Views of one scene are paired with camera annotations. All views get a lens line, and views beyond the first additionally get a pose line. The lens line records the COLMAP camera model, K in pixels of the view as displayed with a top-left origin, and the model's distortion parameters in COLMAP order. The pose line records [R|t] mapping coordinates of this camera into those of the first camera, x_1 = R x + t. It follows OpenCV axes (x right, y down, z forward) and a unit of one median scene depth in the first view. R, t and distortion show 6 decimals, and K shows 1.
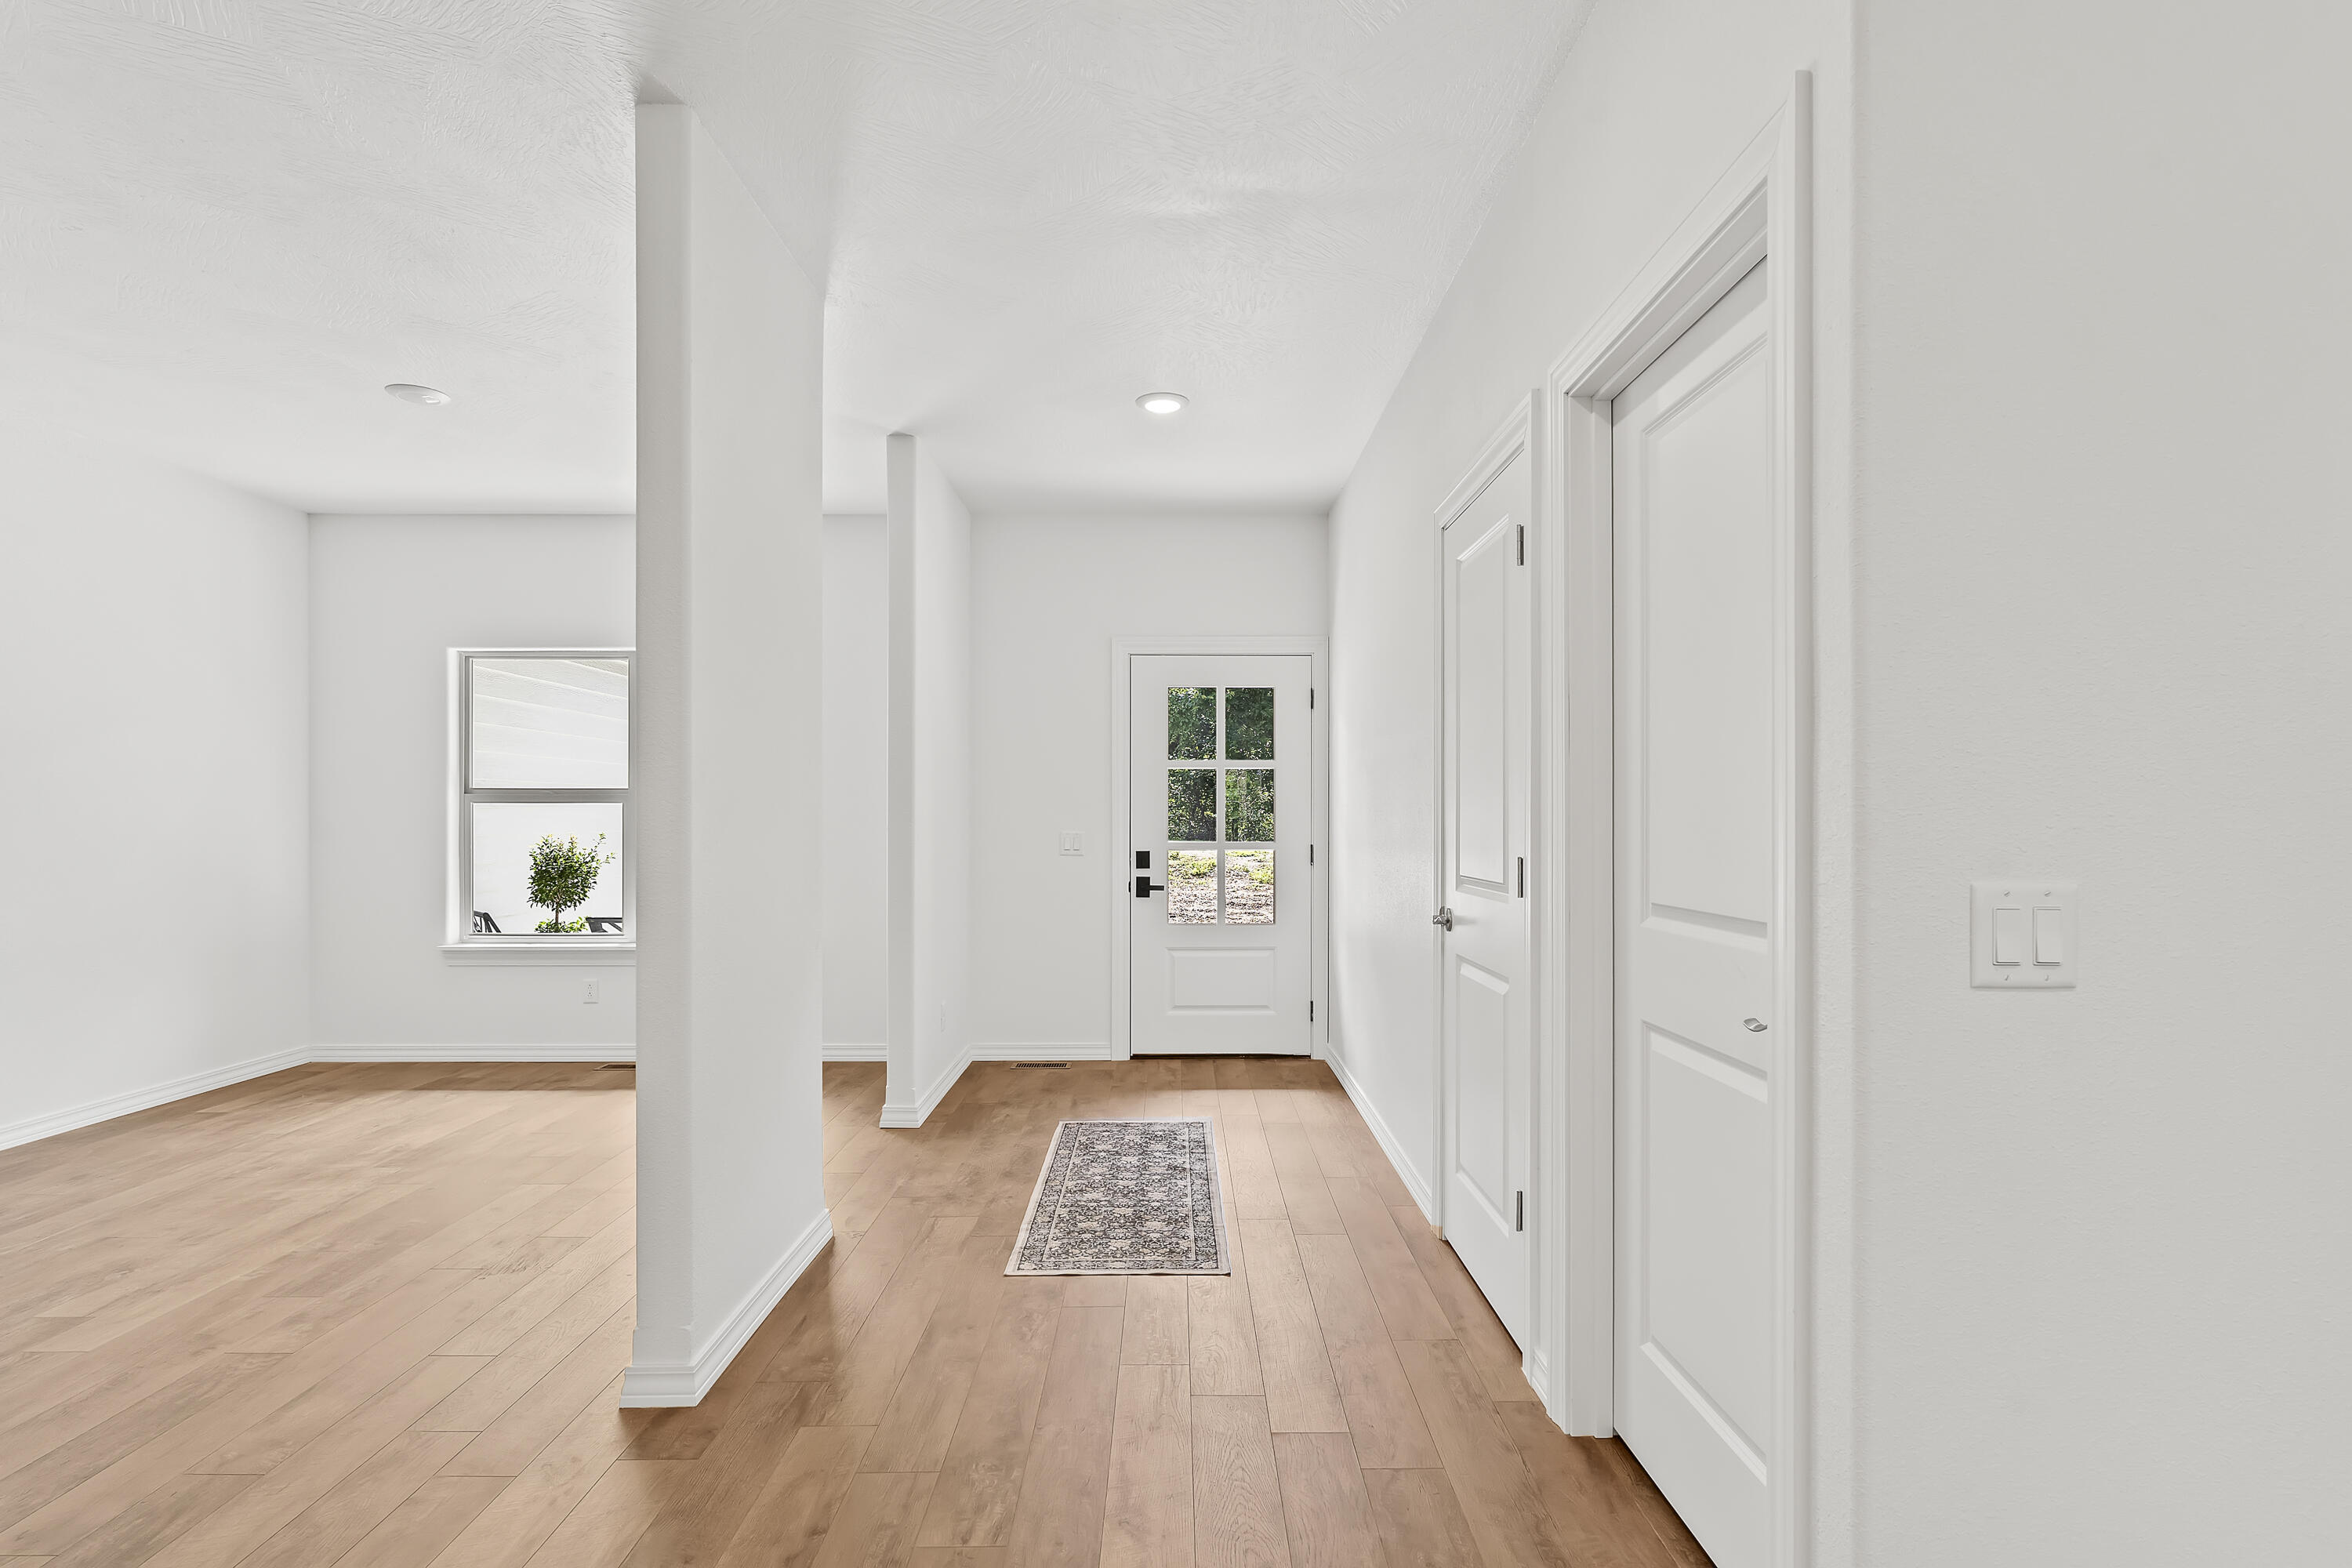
lens RADIAL K [[1183.9, 0, 1173.4], [0, 1183.9, 795.5], [0, 0, 1]] dist [0.003581, 0.000407]
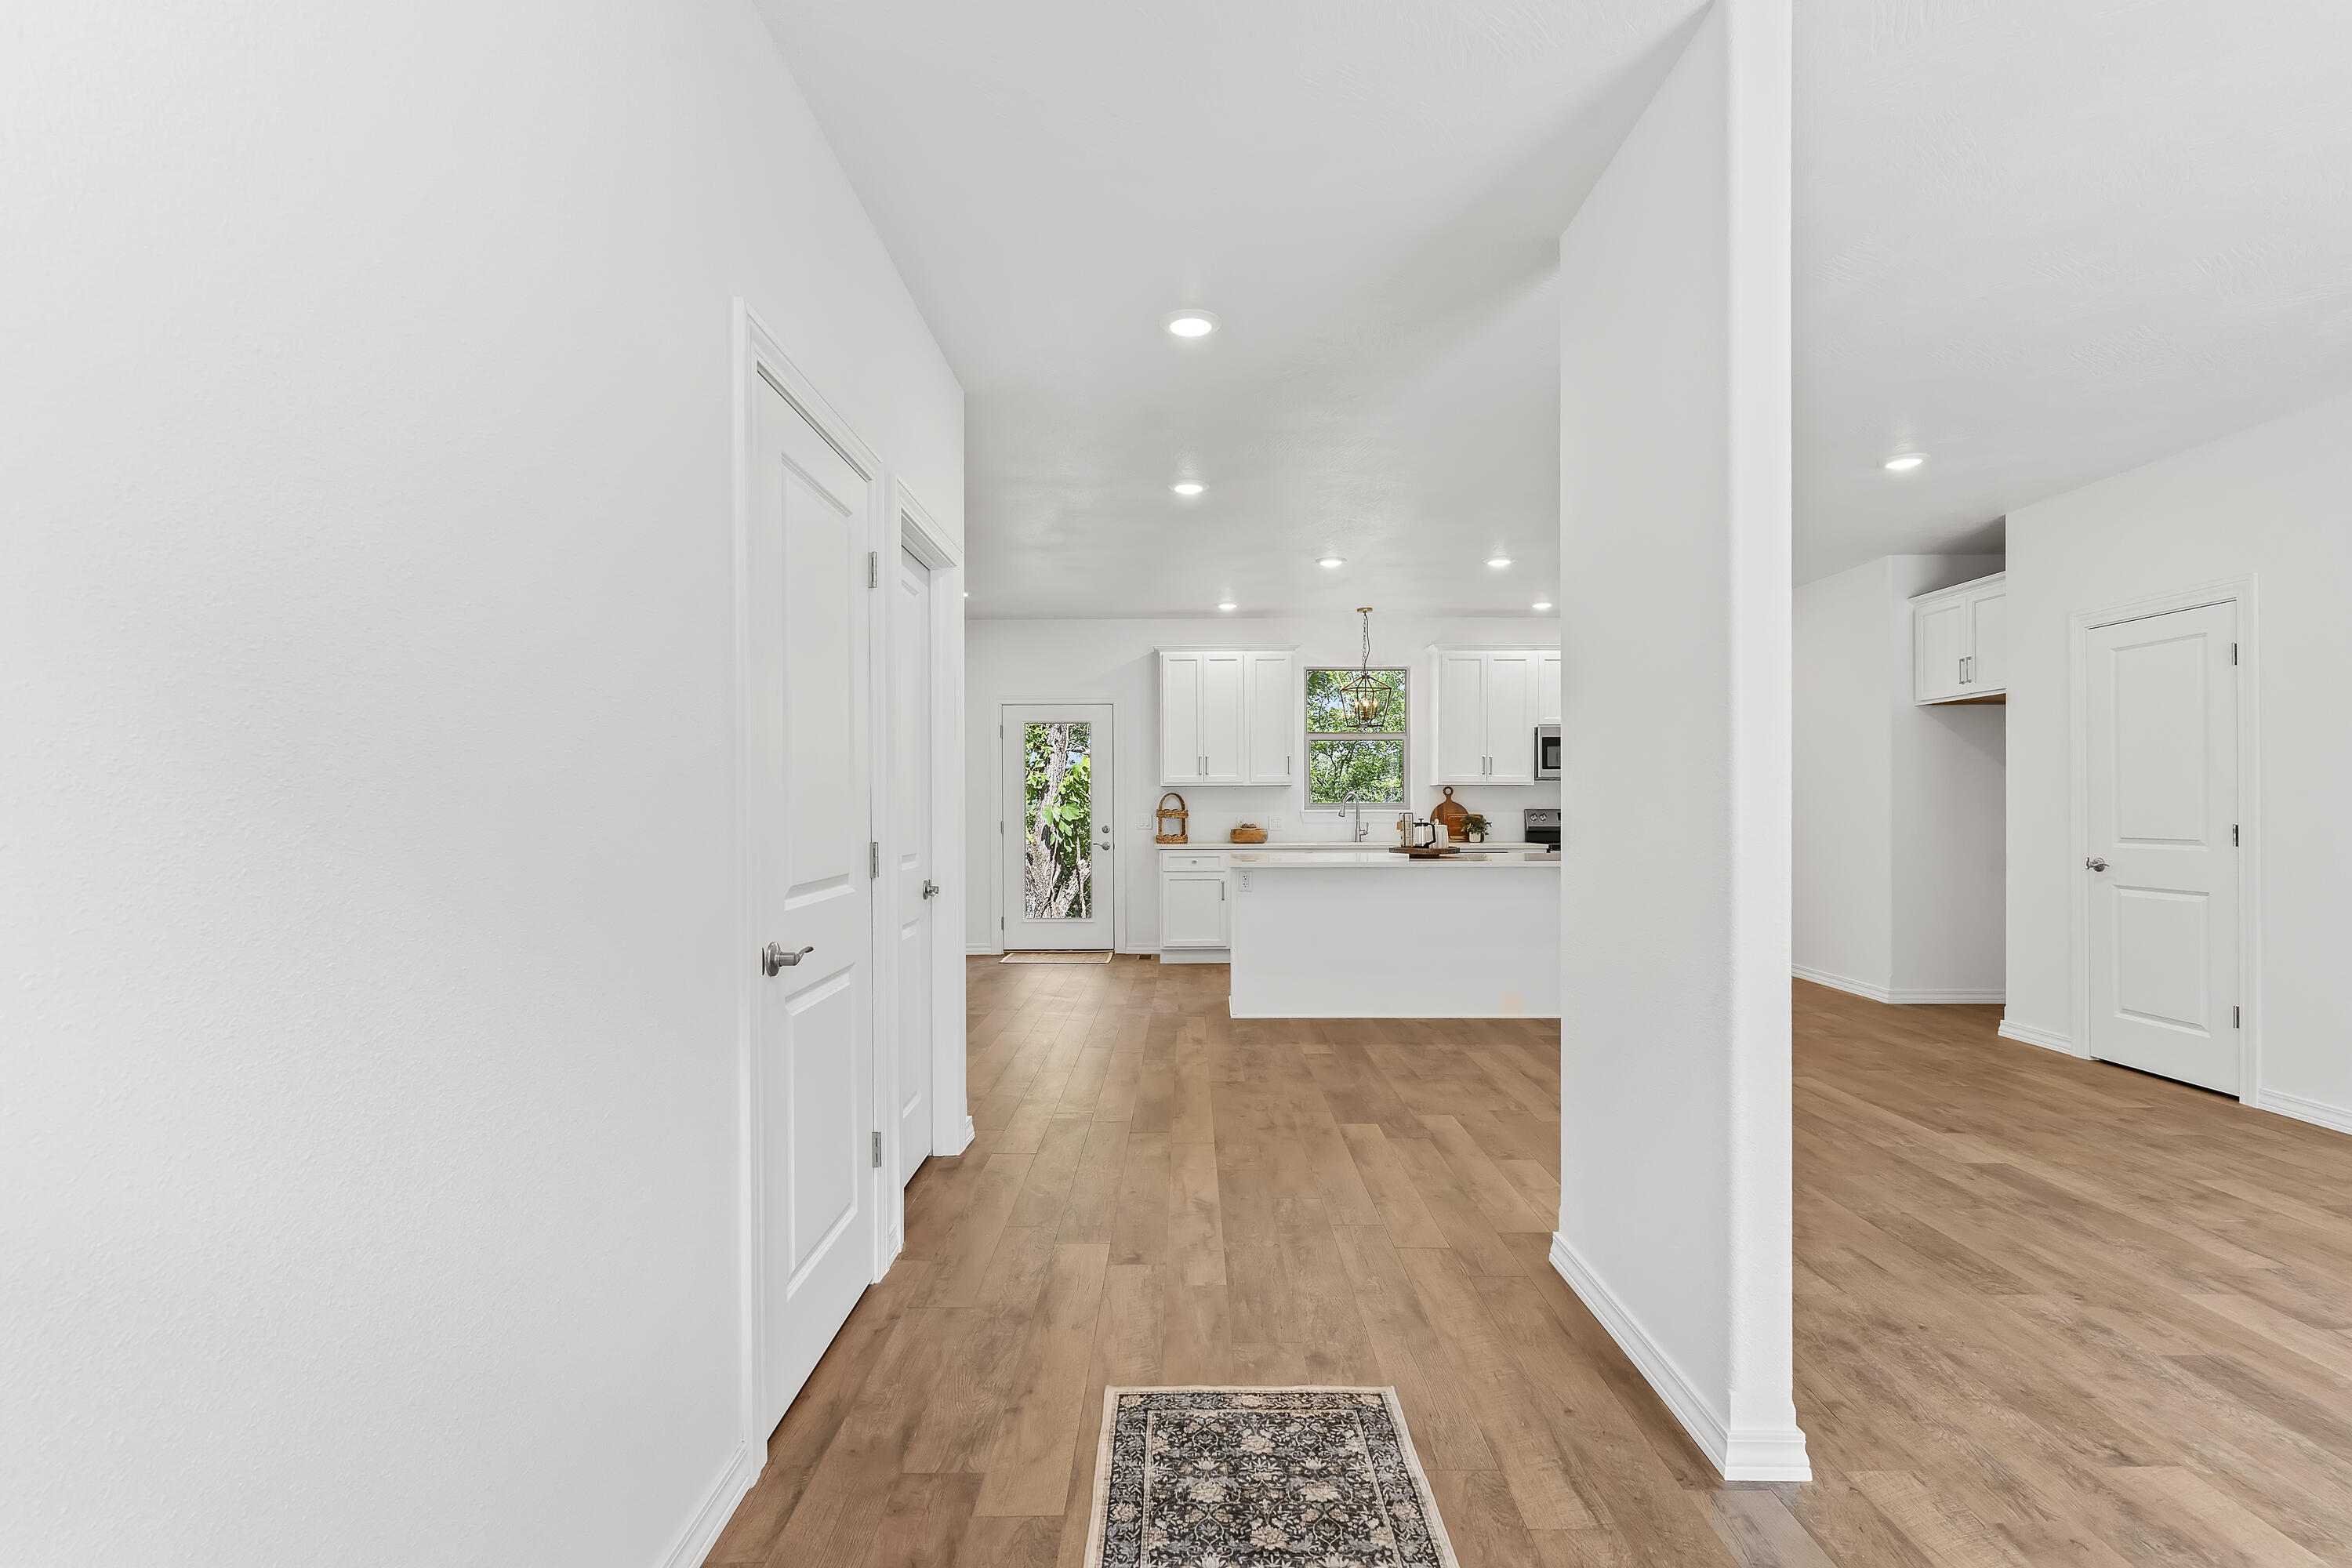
lens RADIAL K [[1159.8, 0, 1177.2], [0, 1159.8, 837.5], [0, 0, 1]] dist [-0.025736, -0.000342]
pose [[-0.999969, 0.004371, 0.006540, -0.006512], [0.004451, 0.999916, 0.012194, 0.031540], [-0.006486, 0.012223, -0.999904, 1.885374]]
